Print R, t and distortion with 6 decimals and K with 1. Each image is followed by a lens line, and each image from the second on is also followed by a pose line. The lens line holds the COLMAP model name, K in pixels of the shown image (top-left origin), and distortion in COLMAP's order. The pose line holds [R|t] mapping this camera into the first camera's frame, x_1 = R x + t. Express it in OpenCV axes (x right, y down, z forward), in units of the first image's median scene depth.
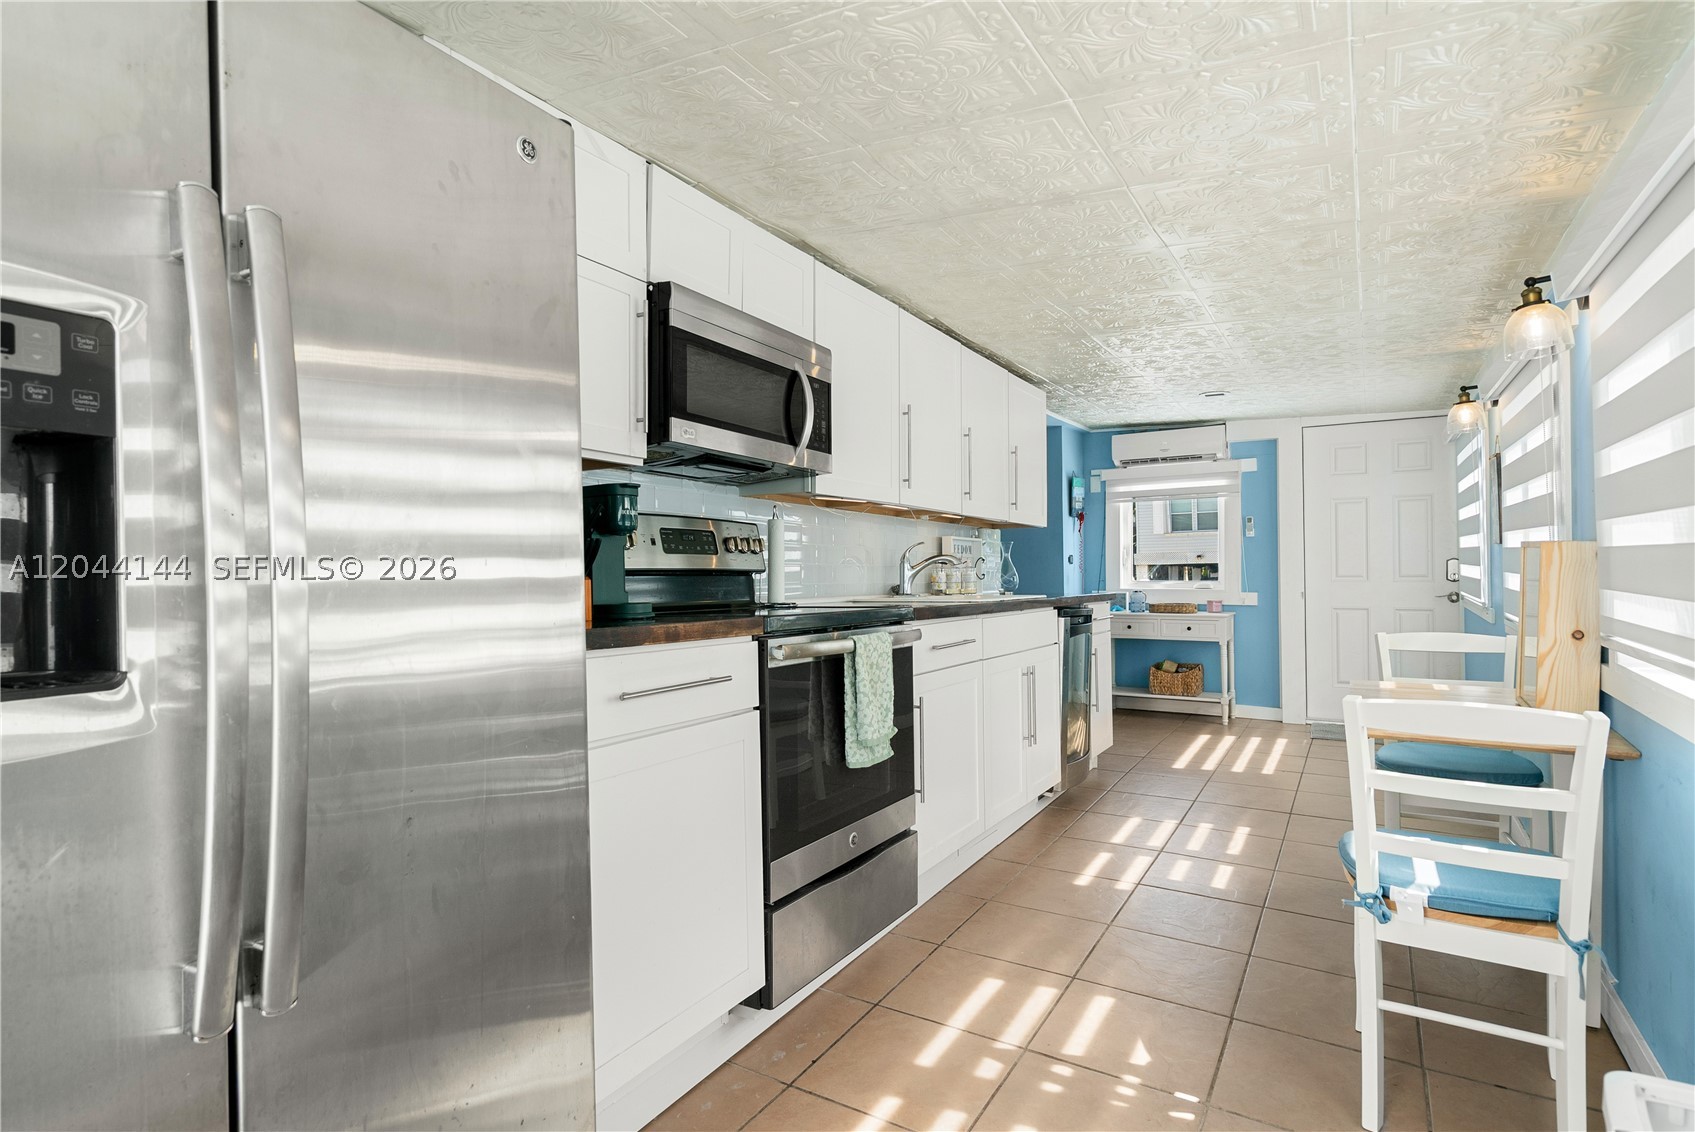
lens RADIAL K [[885.0, 0, 852.7], [0, 885.0, 568.6], [0, 0, 1]] dist [-0.015143, 0.002235]
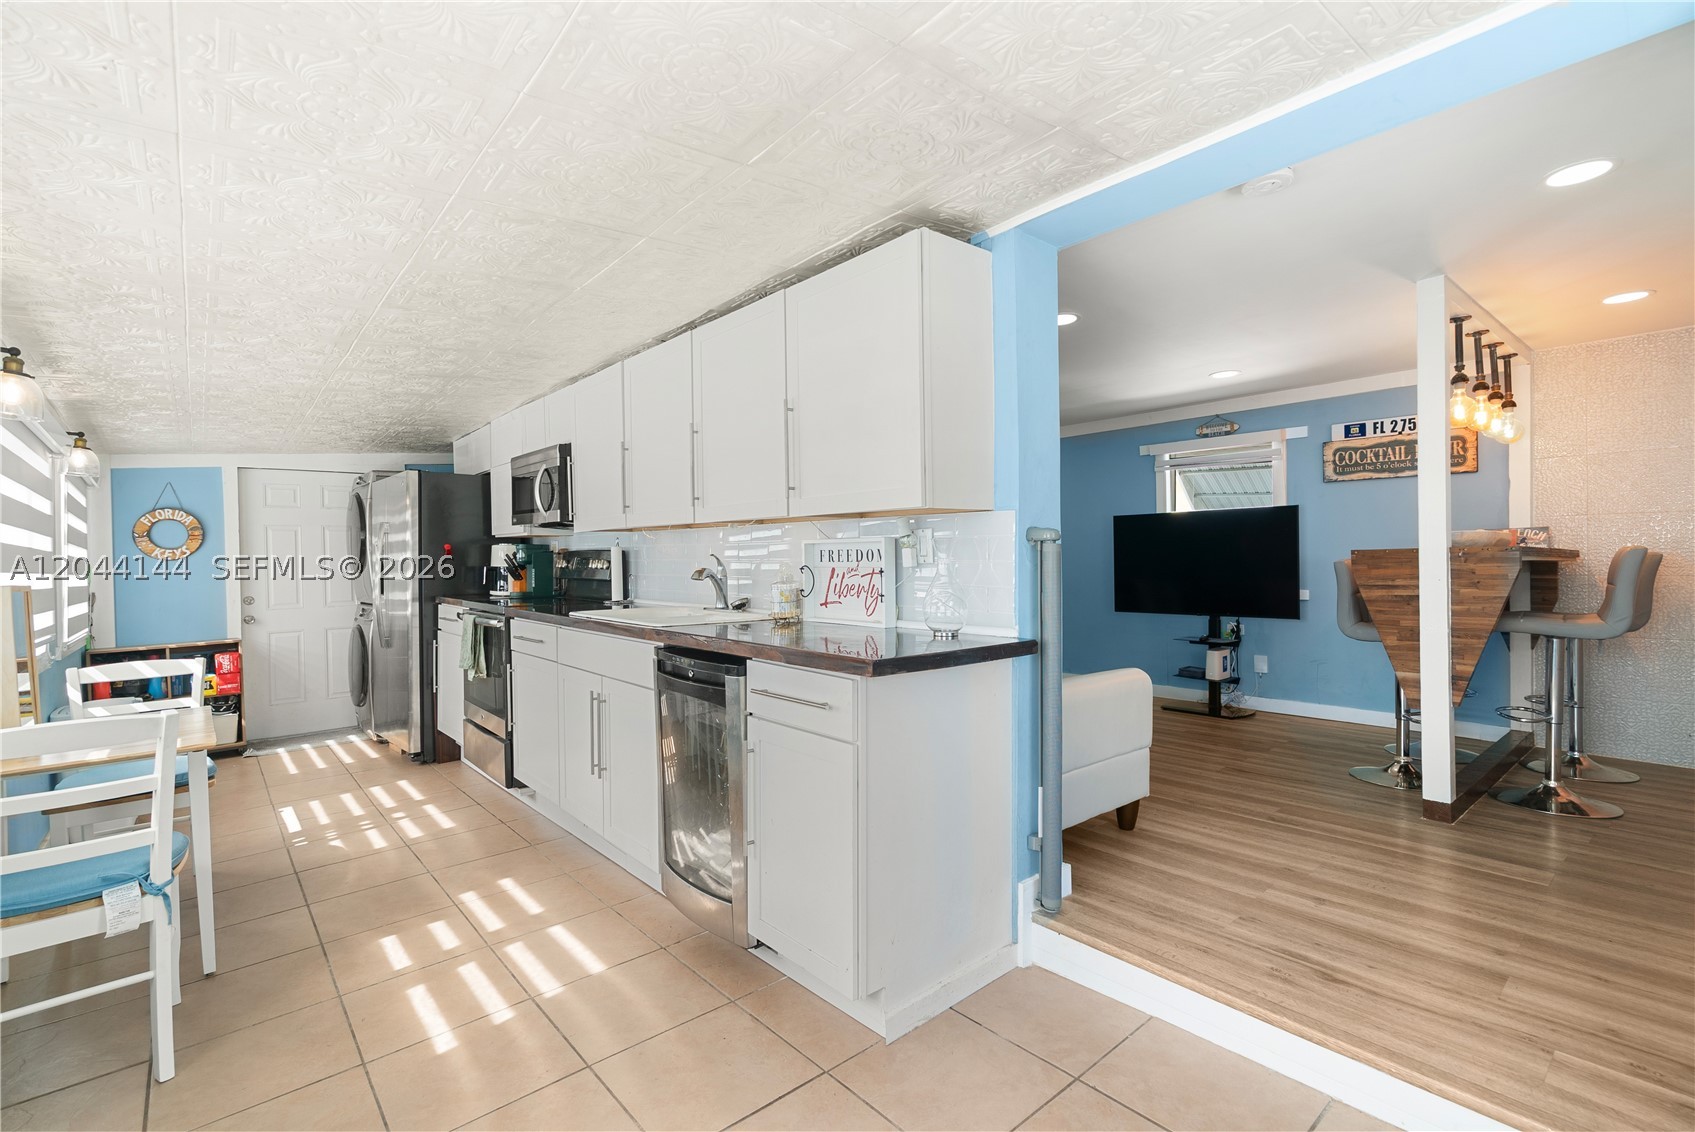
lens RADIAL K [[781.7, 0, 862.4], [0, 781.7, 560.8], [0, 0, 1]] dist [-0.023660, 0.001973]
pose [[-0.322047, 0.007719, -0.946692, 0.999123], [0.008174, 0.999952, 0.005373, -0.031200], [0.946688, -0.006008, -0.322094, 1.708257]]
